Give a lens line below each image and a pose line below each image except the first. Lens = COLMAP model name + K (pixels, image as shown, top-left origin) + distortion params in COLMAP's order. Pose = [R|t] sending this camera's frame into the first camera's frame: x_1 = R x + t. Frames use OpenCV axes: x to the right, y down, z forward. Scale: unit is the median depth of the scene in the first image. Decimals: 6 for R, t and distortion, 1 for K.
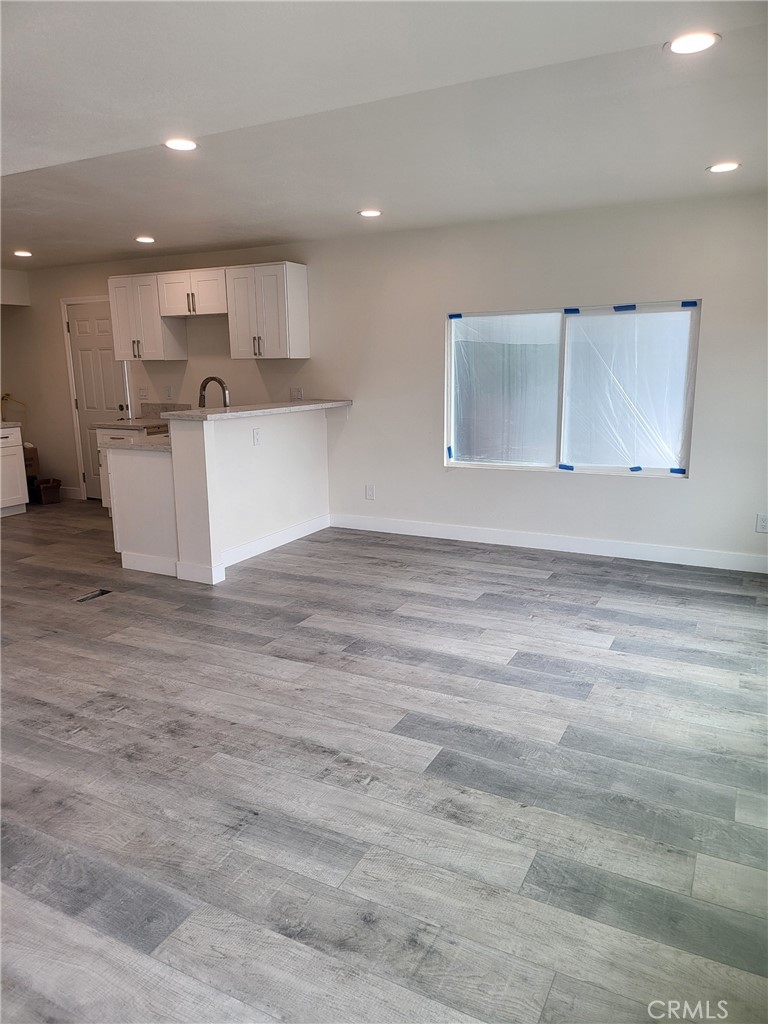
lens RADIAL K [[673.5, 0, 415.5], [0, 673.5, 528.0], [0, 0, 1]] dist [-0.001492, -0.000360]
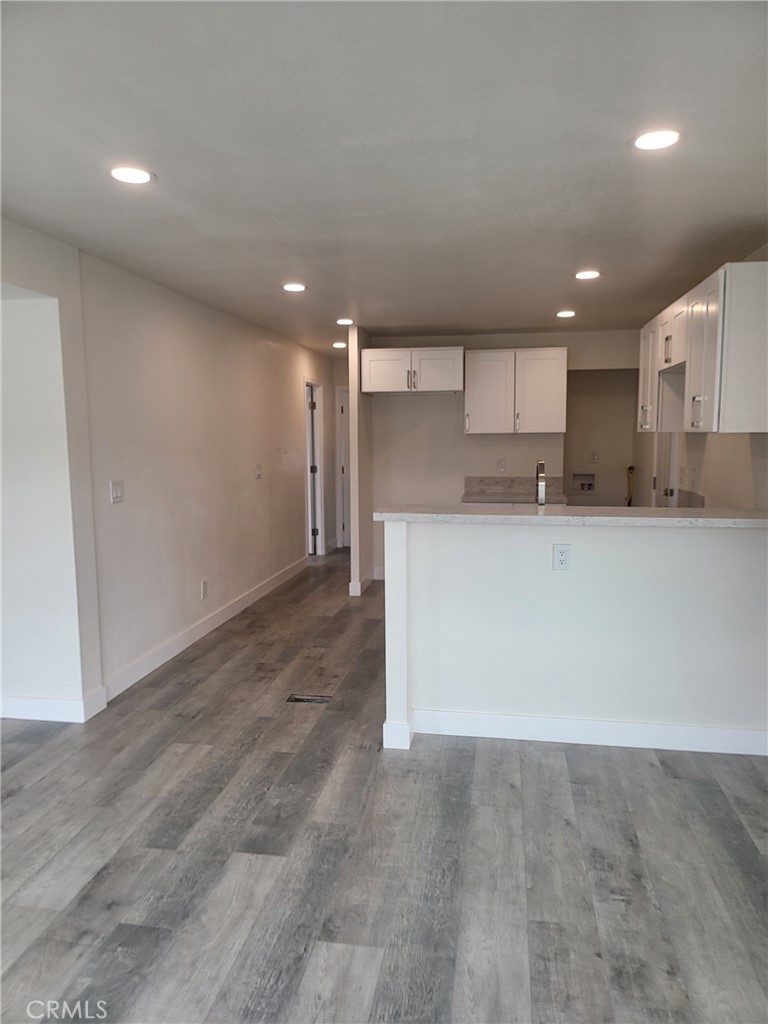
lens RADIAL K [[743.1, 0, 389.4], [0, 743.1, 511.1], [0, 0, 1]] dist [0.009005, -0.019955]
pose [[0.295066, 0.113953, -0.948657, 0.397842], [-0.230915, 0.971936, 0.044927, -0.187527], [0.927154, 0.205802, 0.313099, 0.695772]]
